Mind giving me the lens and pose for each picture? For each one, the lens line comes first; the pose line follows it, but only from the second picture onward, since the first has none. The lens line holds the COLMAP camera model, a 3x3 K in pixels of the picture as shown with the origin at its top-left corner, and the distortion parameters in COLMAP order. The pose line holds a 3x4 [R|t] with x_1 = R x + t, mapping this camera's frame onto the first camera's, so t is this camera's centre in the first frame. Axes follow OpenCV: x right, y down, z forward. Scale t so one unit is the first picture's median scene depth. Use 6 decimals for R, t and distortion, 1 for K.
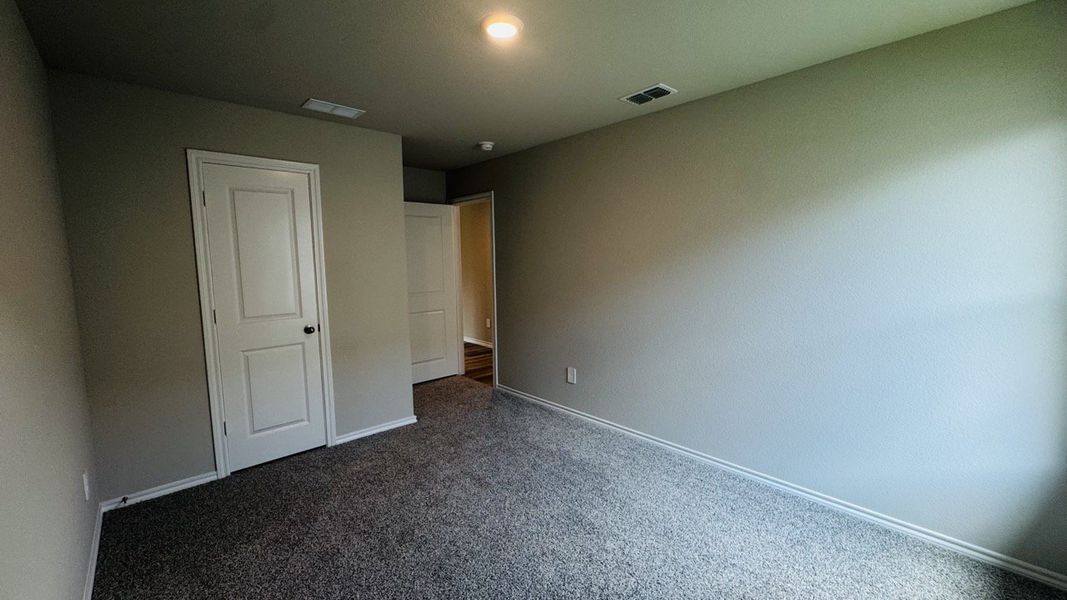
lens RADIAL K [[415.0, 0, 533.5], [0, 415.0, 300.0], [0, 0, 1]] dist [-0.001011, -0.000053]
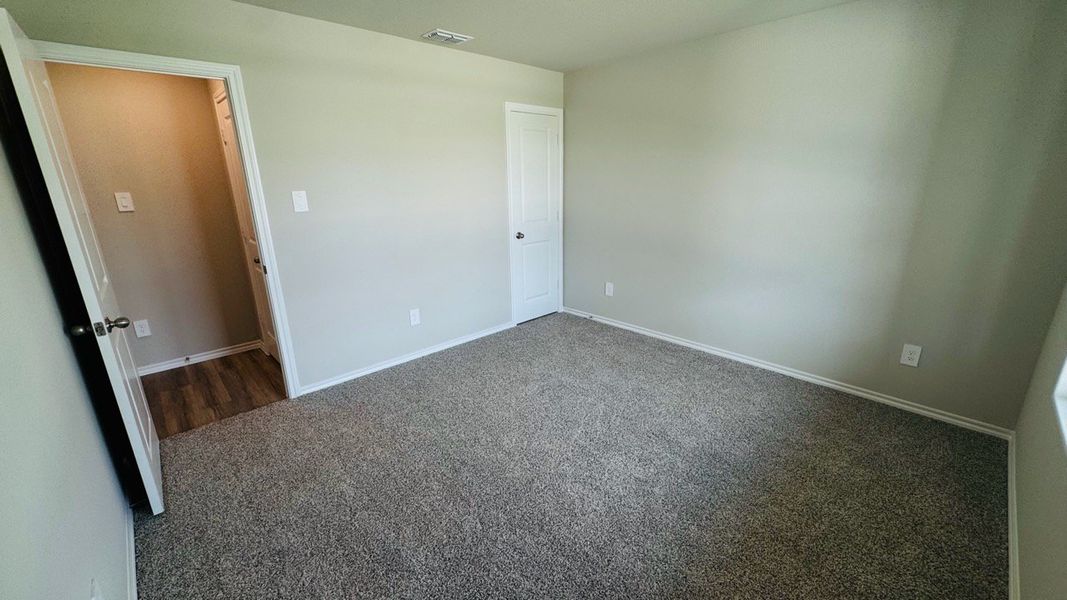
lens RADIAL K [[427.9, 0, 533.5], [0, 427.9, 300.0], [0, 0, 1]] dist [-0.001263, -0.000068]
pose [[0.999870, -0.011346, 0.011479, -0.183848], [0.009099, 0.983678, 0.179705, 0.011912], [-0.013331, -0.179577, 0.983654, -0.144834]]
